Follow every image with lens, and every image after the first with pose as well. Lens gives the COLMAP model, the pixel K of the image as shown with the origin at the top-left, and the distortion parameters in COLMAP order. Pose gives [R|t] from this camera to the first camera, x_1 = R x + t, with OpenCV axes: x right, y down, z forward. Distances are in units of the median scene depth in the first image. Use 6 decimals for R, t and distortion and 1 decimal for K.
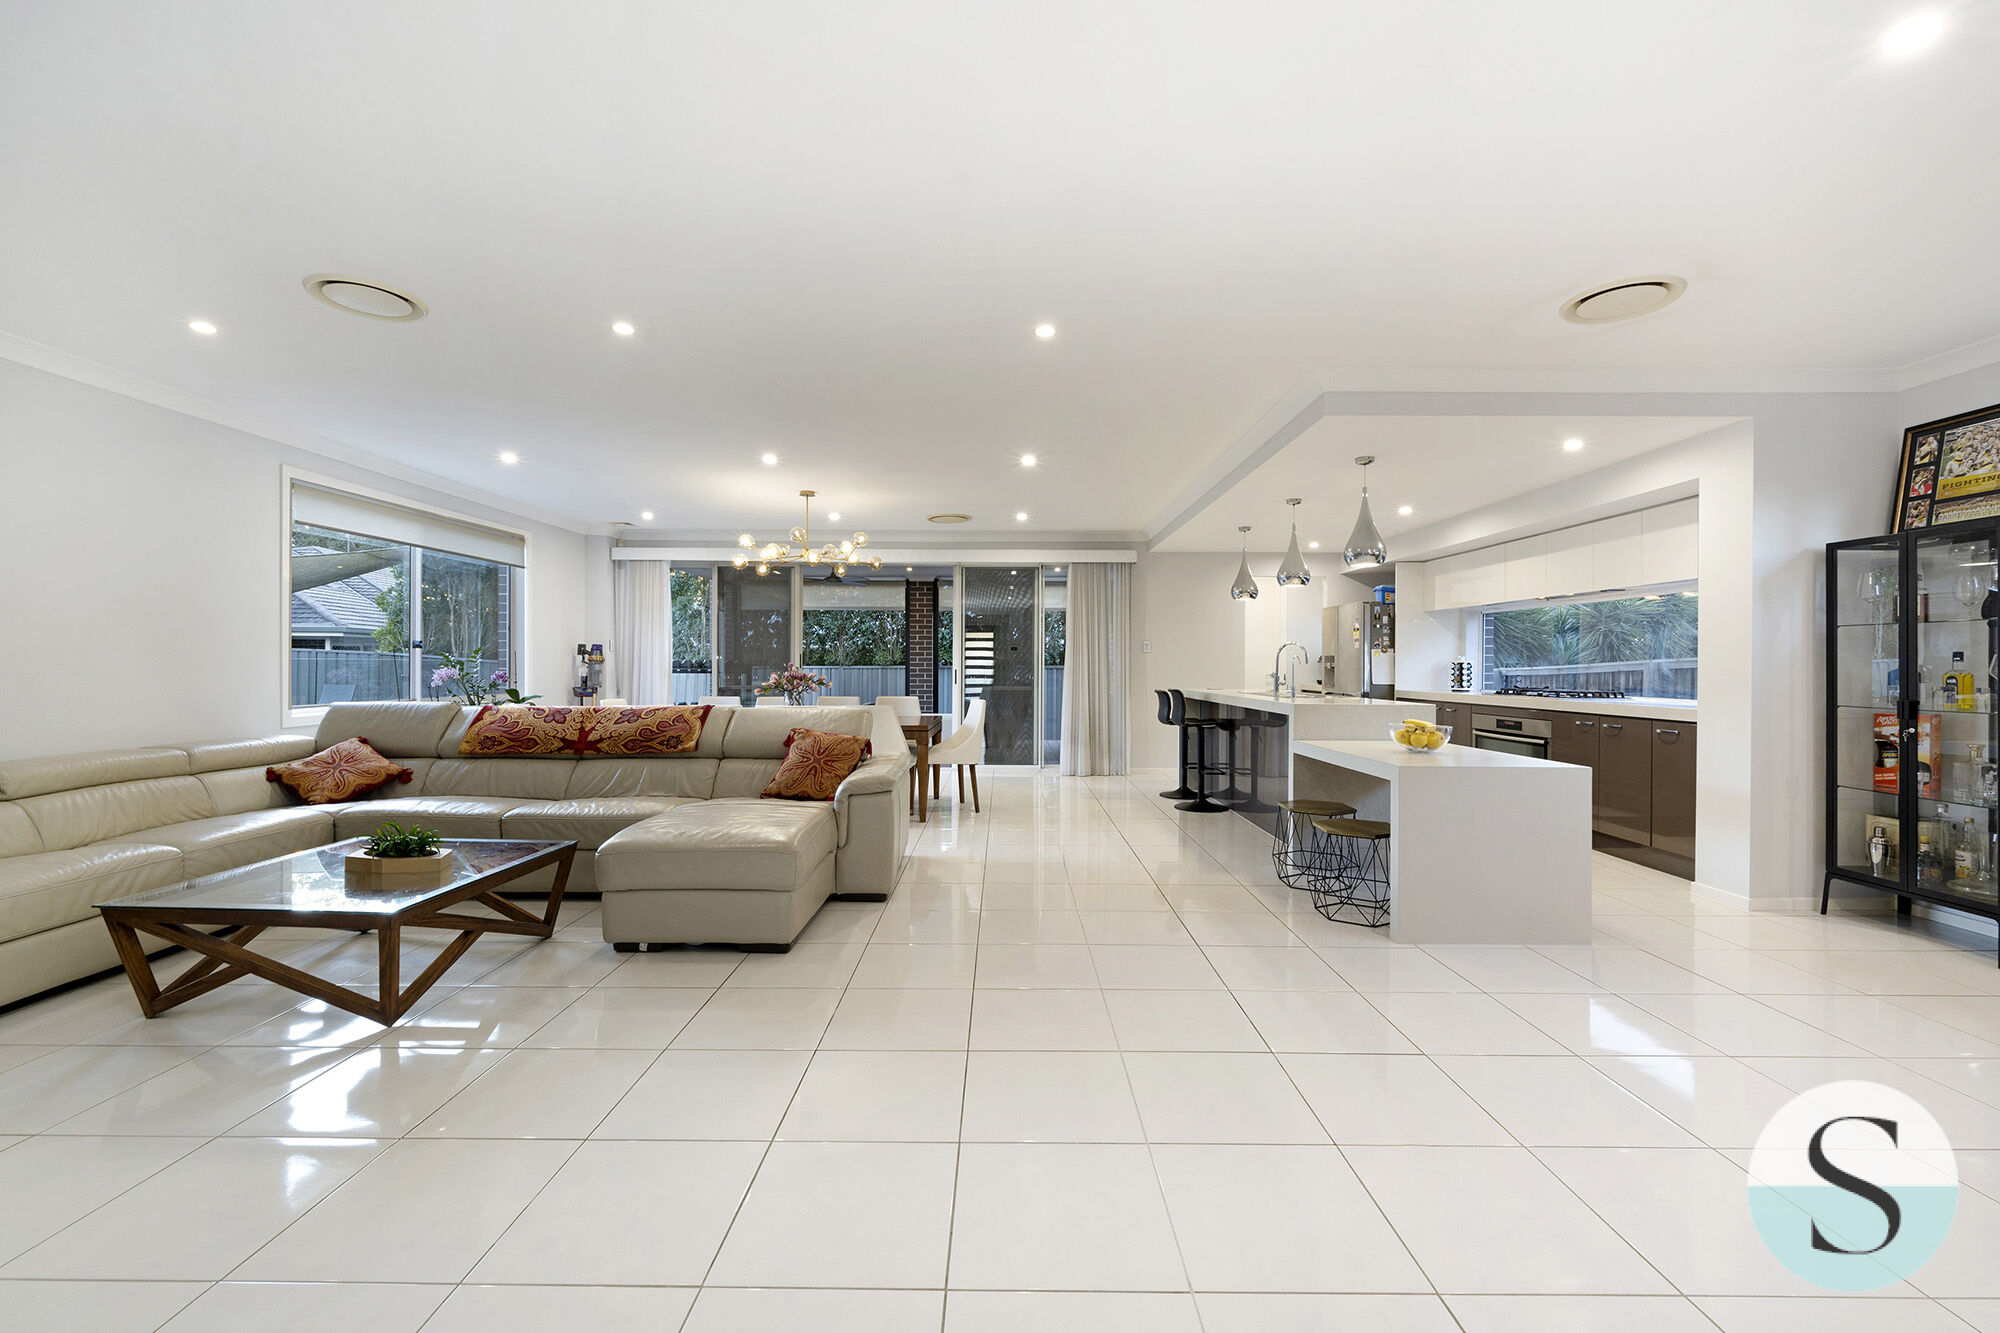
lens RADIAL K [[816.0, 0, 1000.0], [0, 816.0, 666.5], [0, 0, 1]] dist [0.000938, -0.000005]
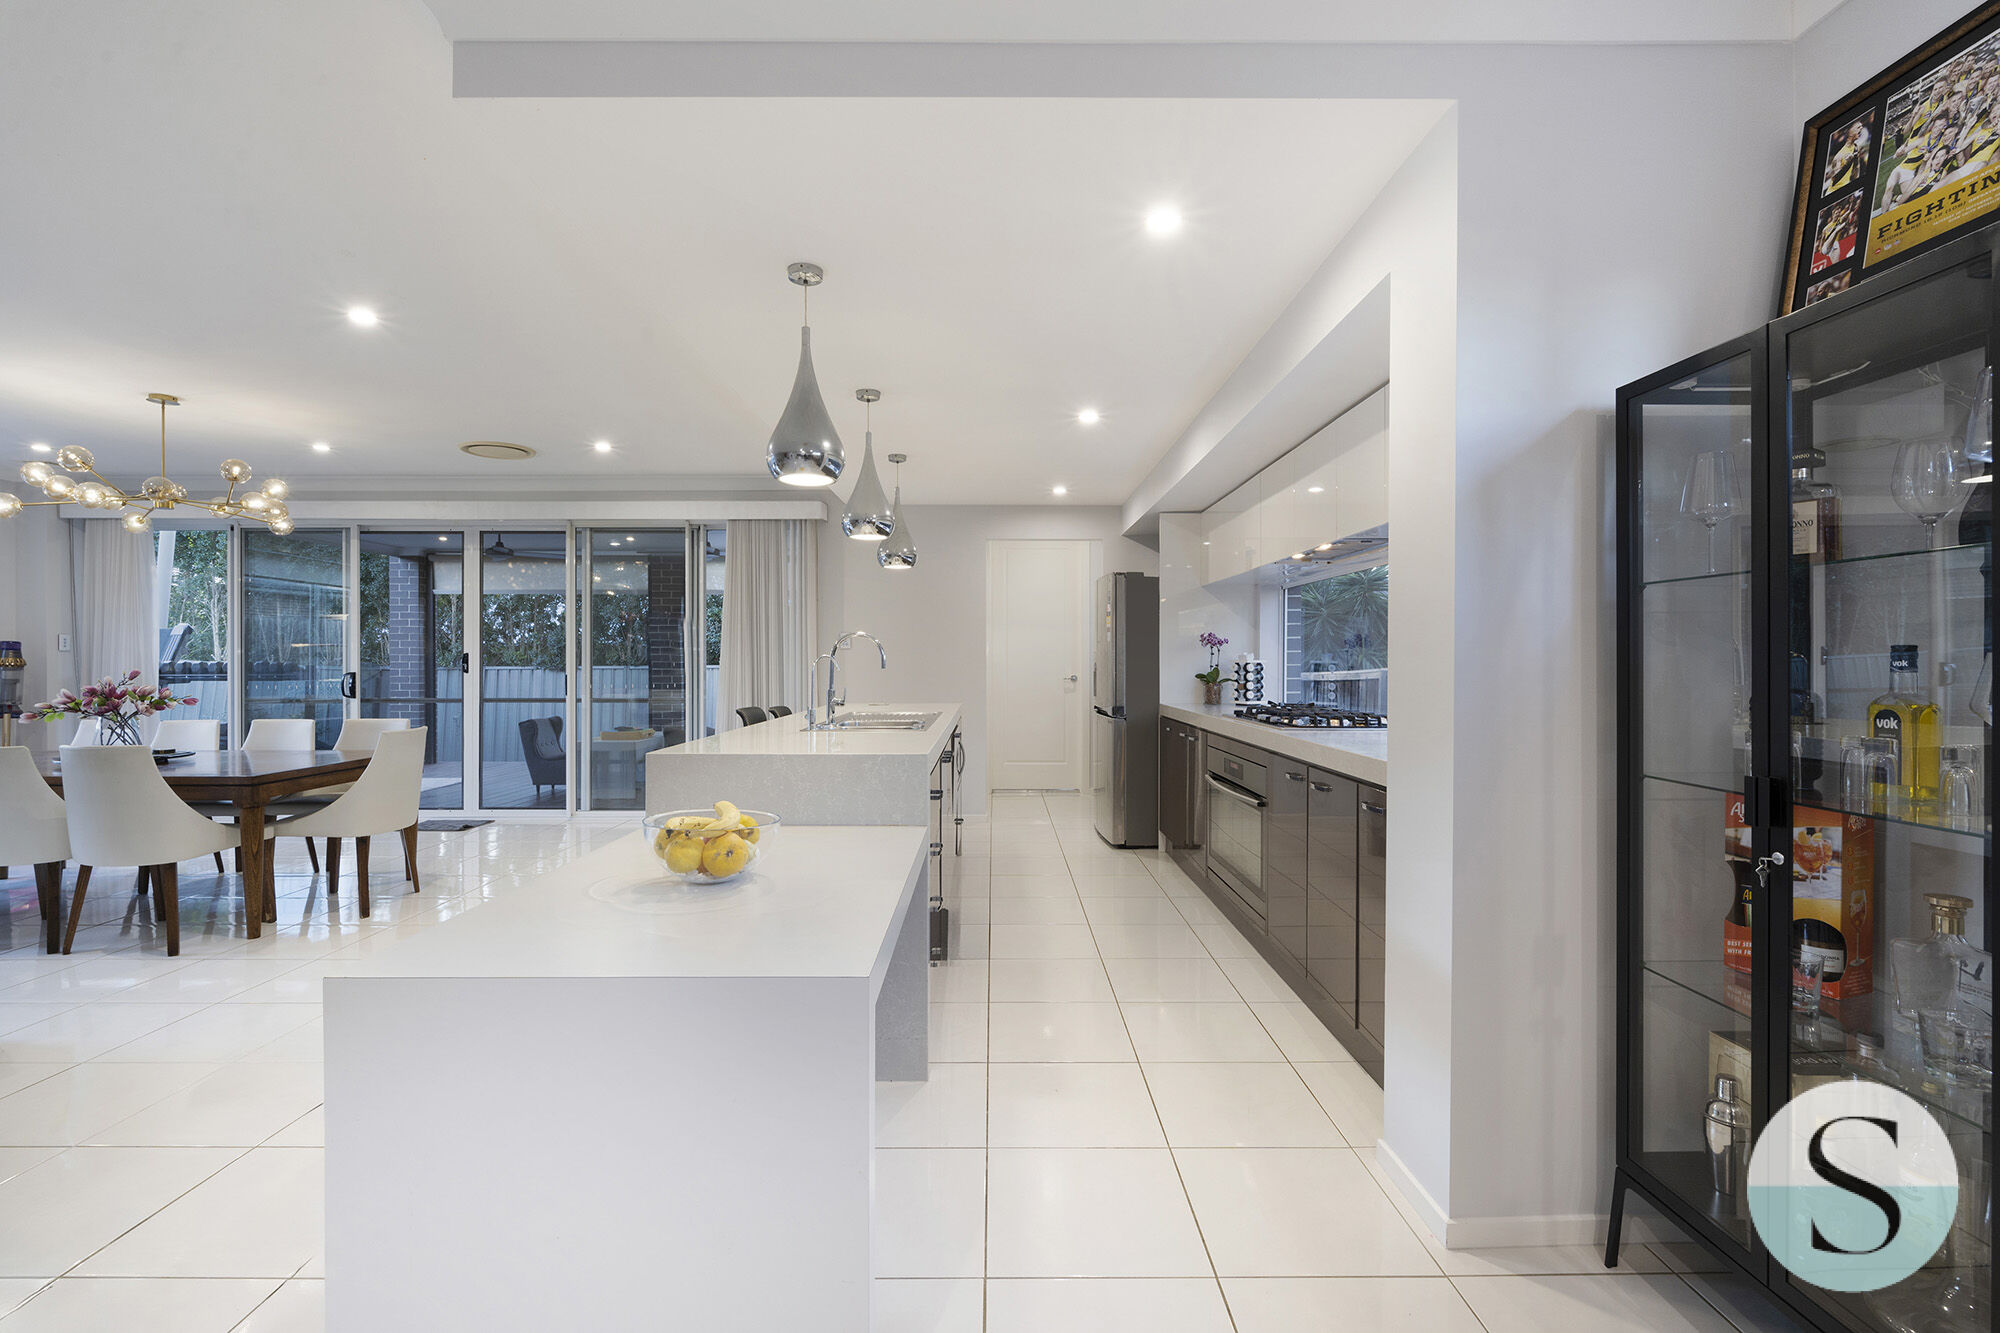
lens RADIAL K [[877.6, 0, 1000.0], [0, 877.6, 666.5], [0, 0, 1]] dist [-0.003063, 0.000048]
pose [[0.999987, -0.004271, 0.002896, 0.702465], [0.004256, 0.999978, 0.005114, -0.011111], [-0.002918, -0.005101, 0.999983, 0.557019]]
